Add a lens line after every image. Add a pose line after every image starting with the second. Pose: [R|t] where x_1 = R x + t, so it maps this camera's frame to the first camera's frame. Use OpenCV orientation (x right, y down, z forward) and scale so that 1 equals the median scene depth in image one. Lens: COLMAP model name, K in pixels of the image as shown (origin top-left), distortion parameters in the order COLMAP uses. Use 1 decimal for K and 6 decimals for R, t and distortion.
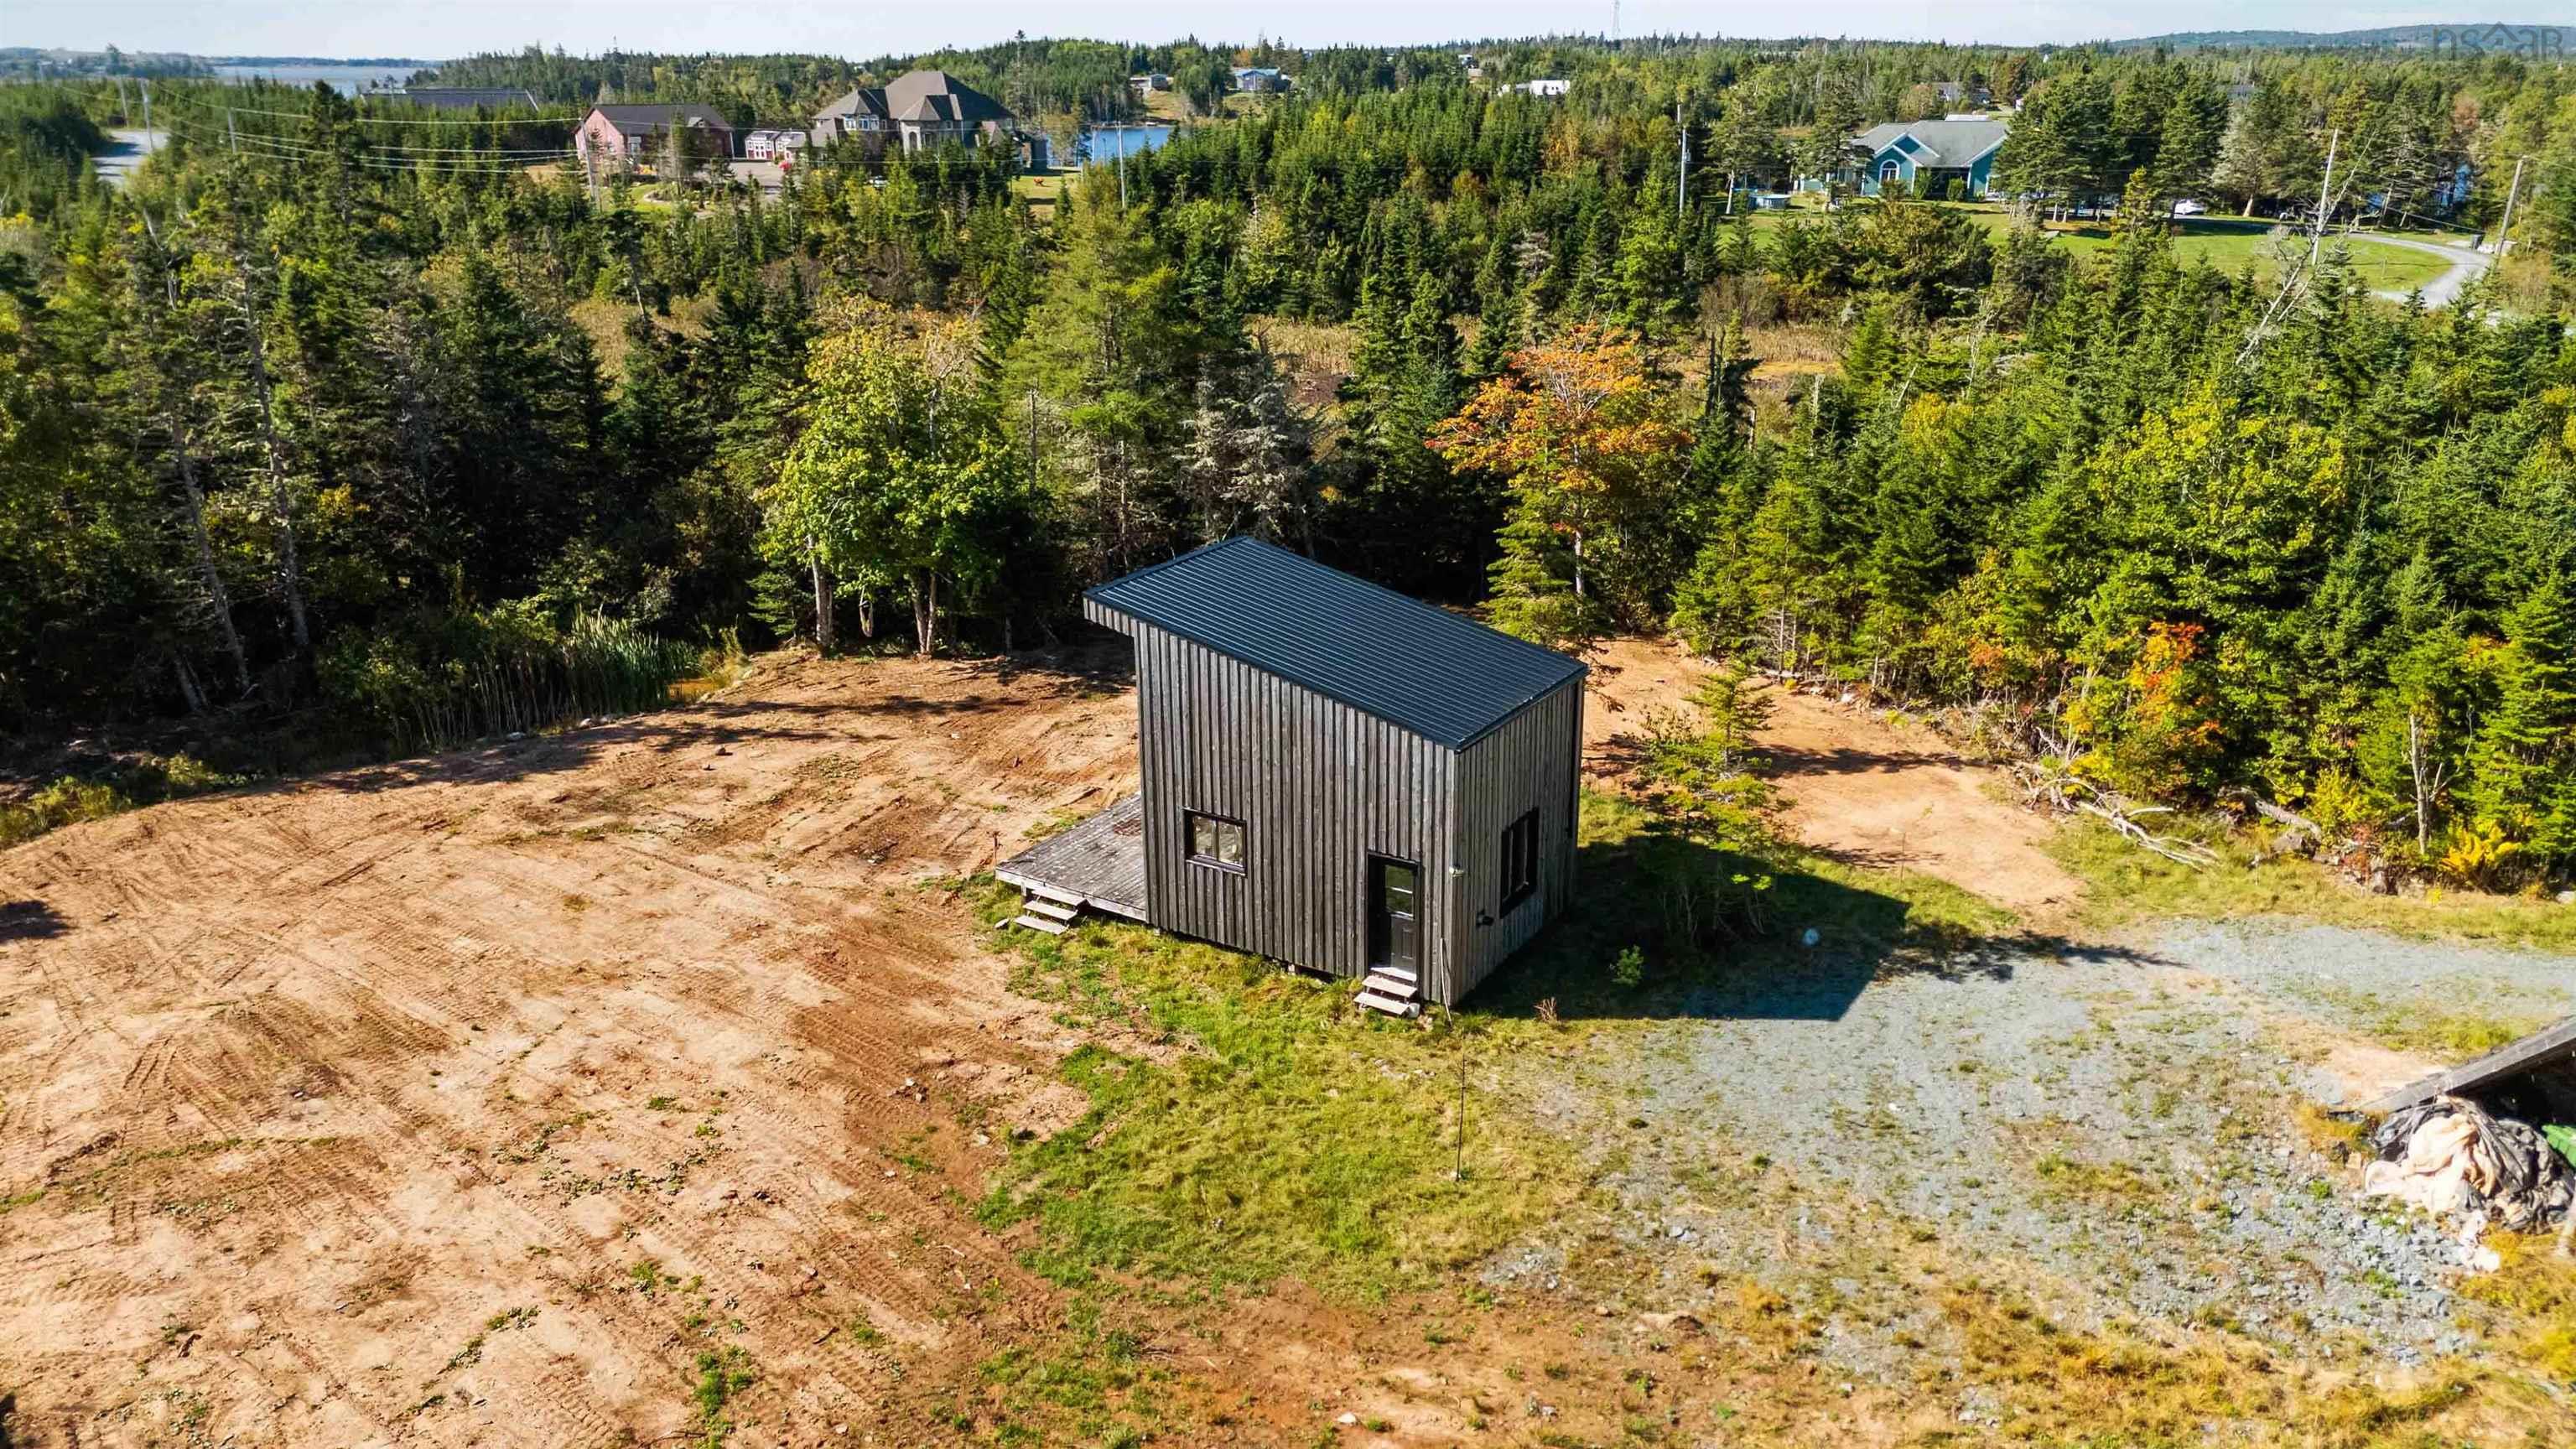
lens RADIAL K [[1896.0, 0, 1299.6], [0, 1896.0, 732.7], [0, 0, 1]] dist [0.078777, -0.080331]
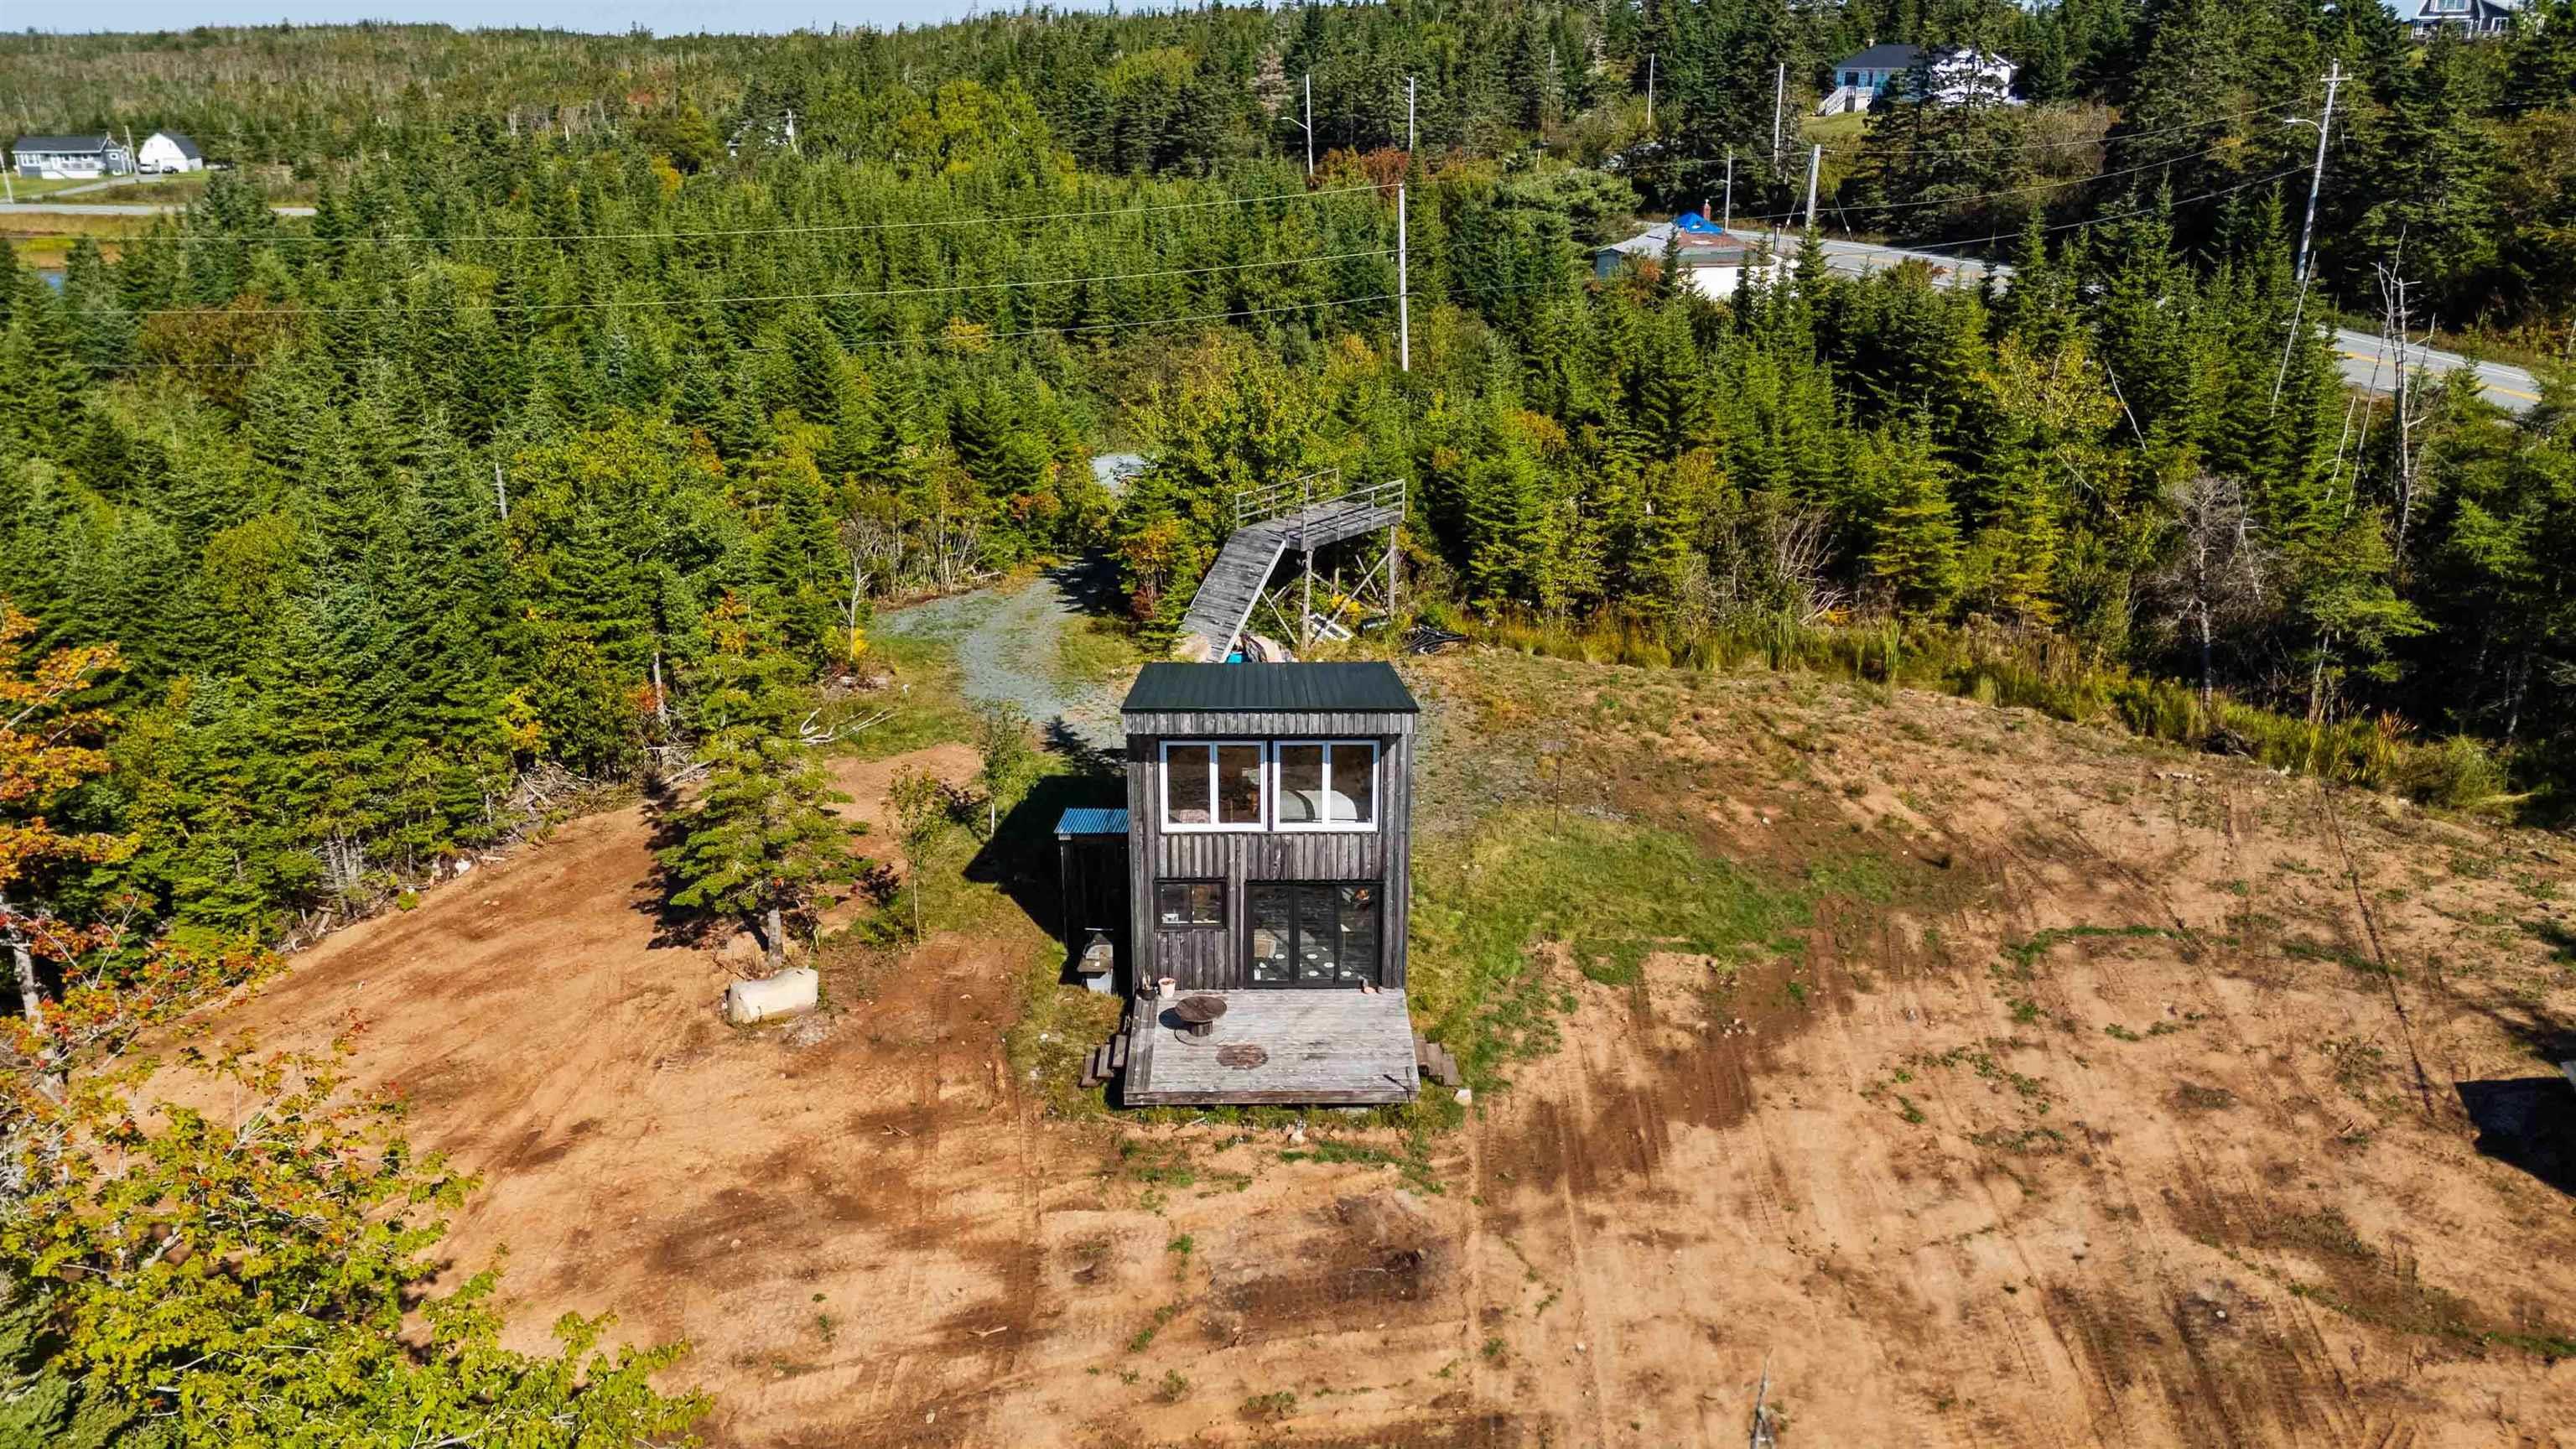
lens RADIAL K [[1896.0, 0, 1290.8], [0, 1896.0, 763.6], [0, 0, 1]] dist [0.078777, -0.080331]
pose [[-0.548525, -0.288117, 0.784926, -0.709994], [0.276729, 0.823296, 0.495586, -0.460711], [-0.789013, 0.489053, -0.371868, 1.205230]]
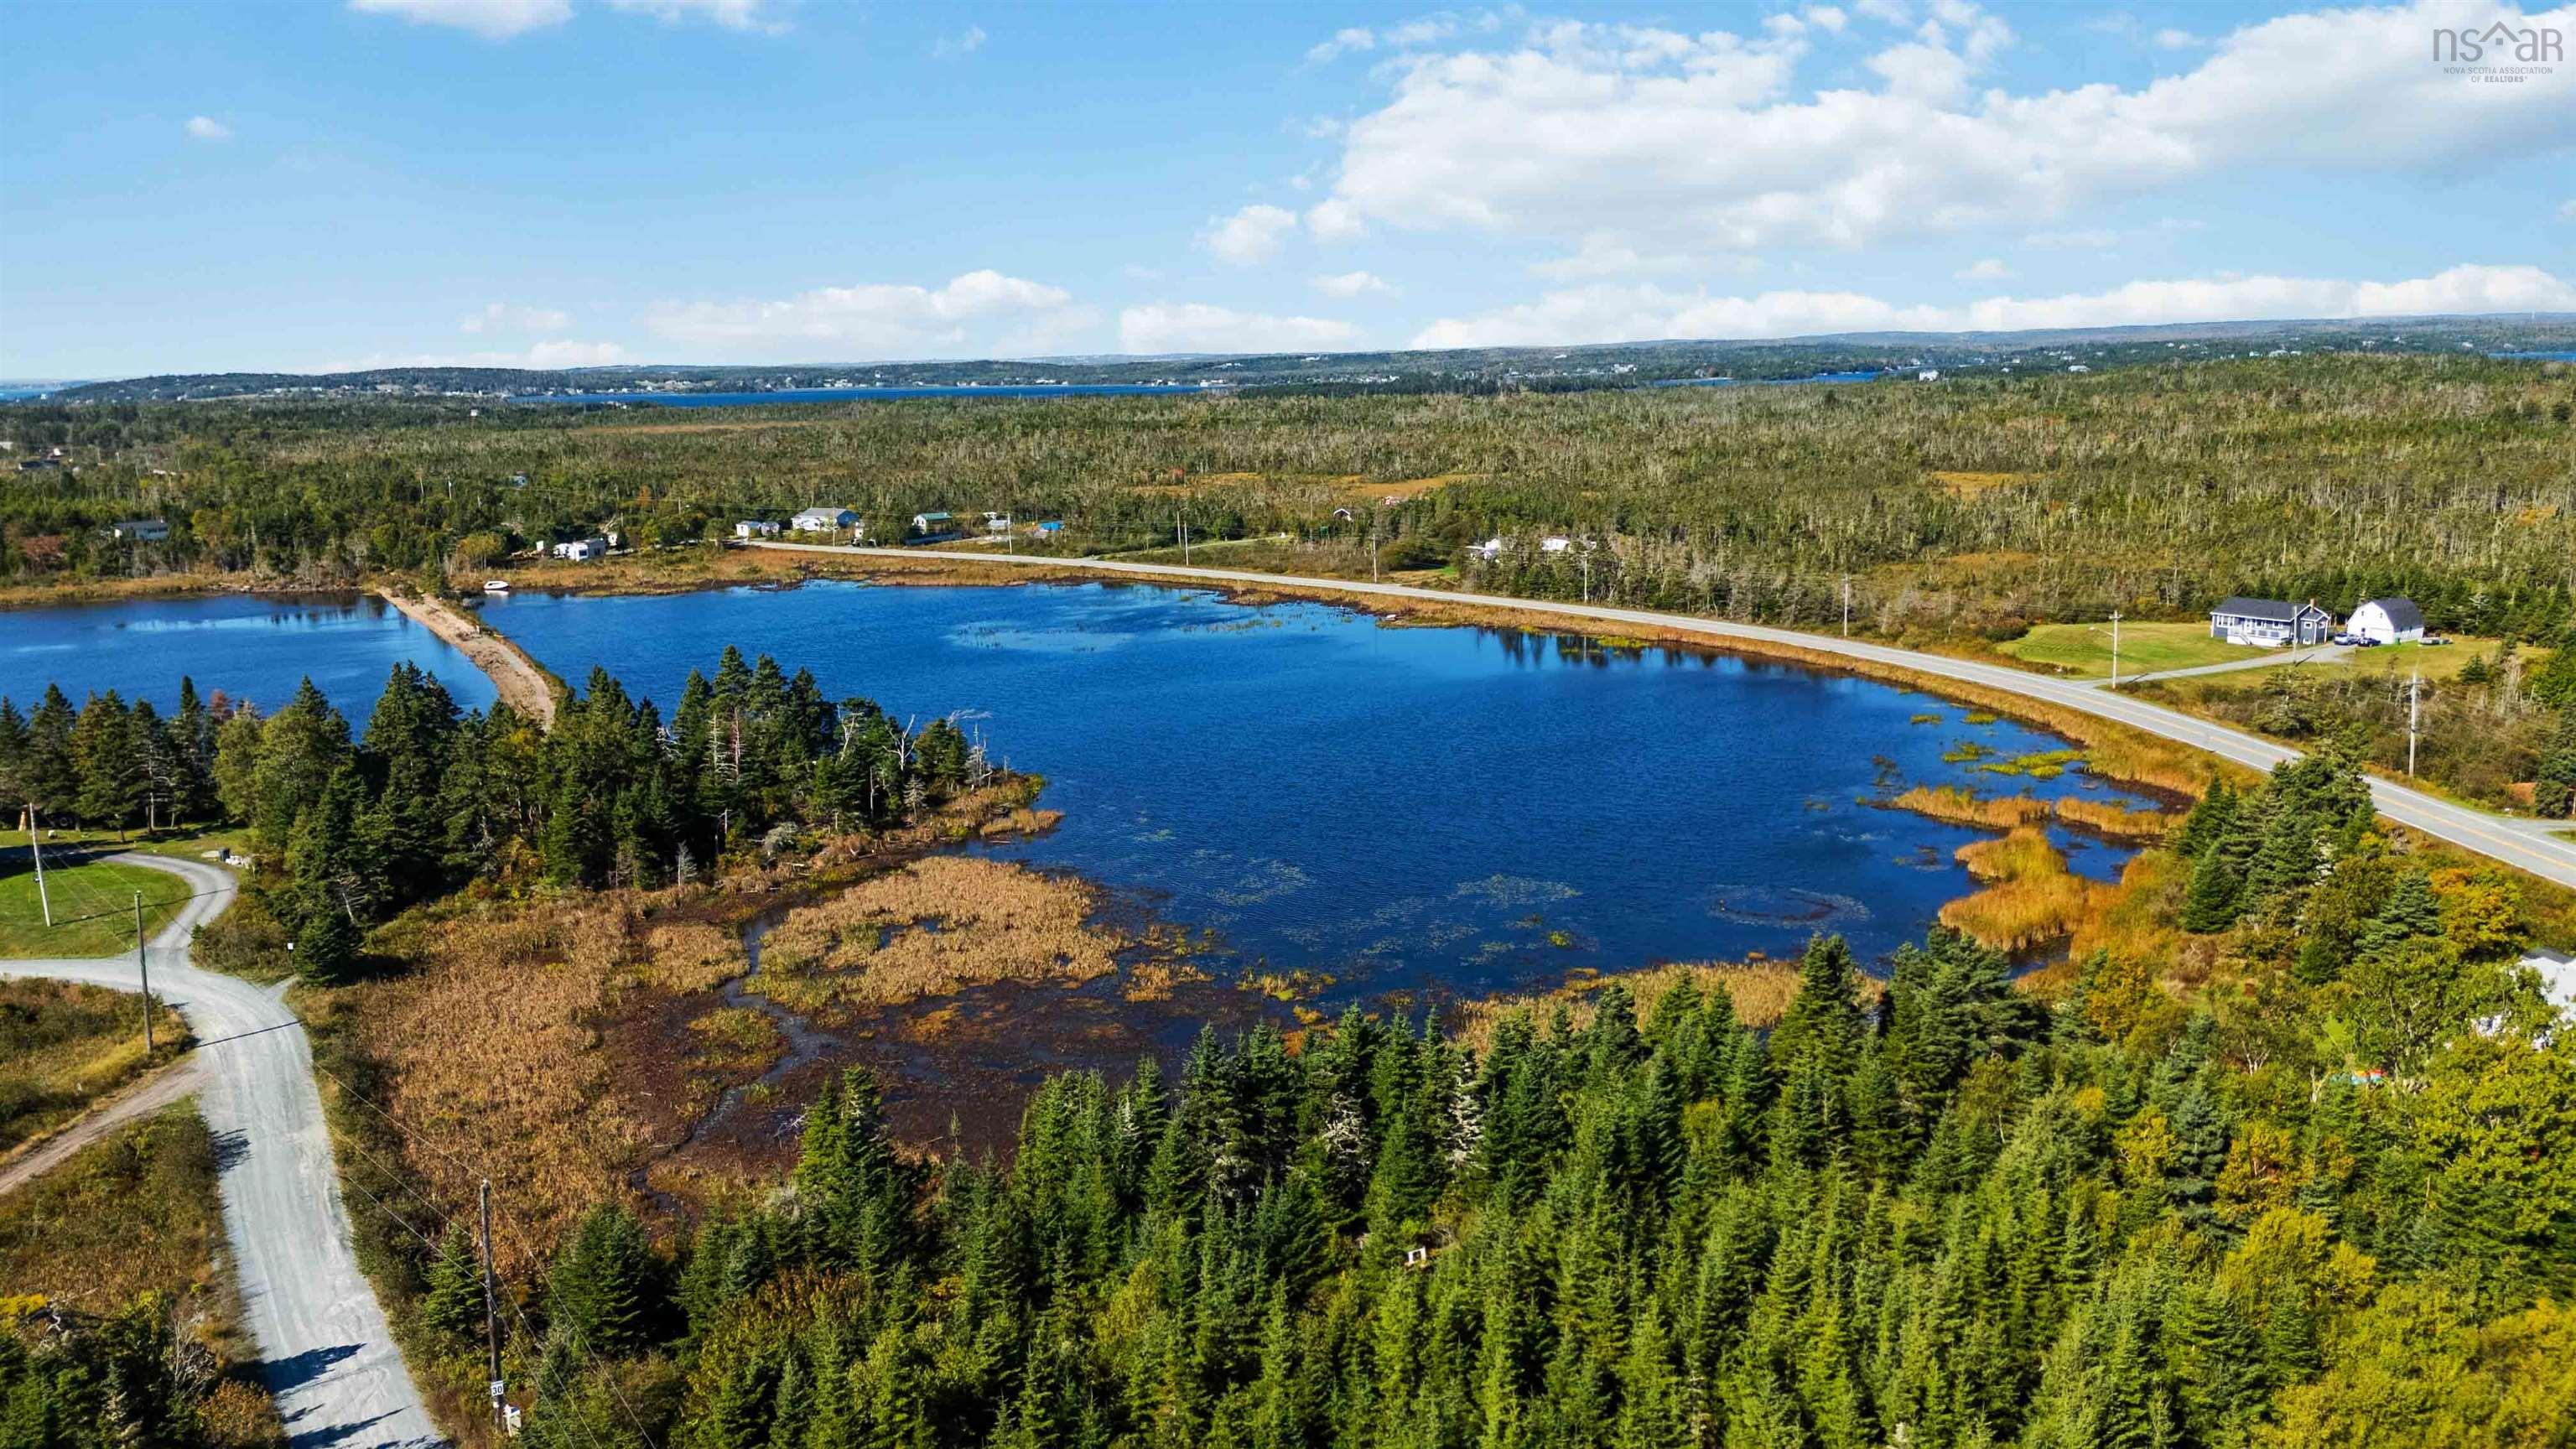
lens RADIAL K [[1896.0, 0, 1303.5], [0, 1896.0, 729.6], [0, 0, 1]] dist [0.078777, -0.080331]
pose [[0.597790, -0.166643, 0.784141, 0.539007], [0.287474, 0.957661, -0.015637, -0.528078], [-0.748335, 0.234768, 0.620386, -0.629893]]
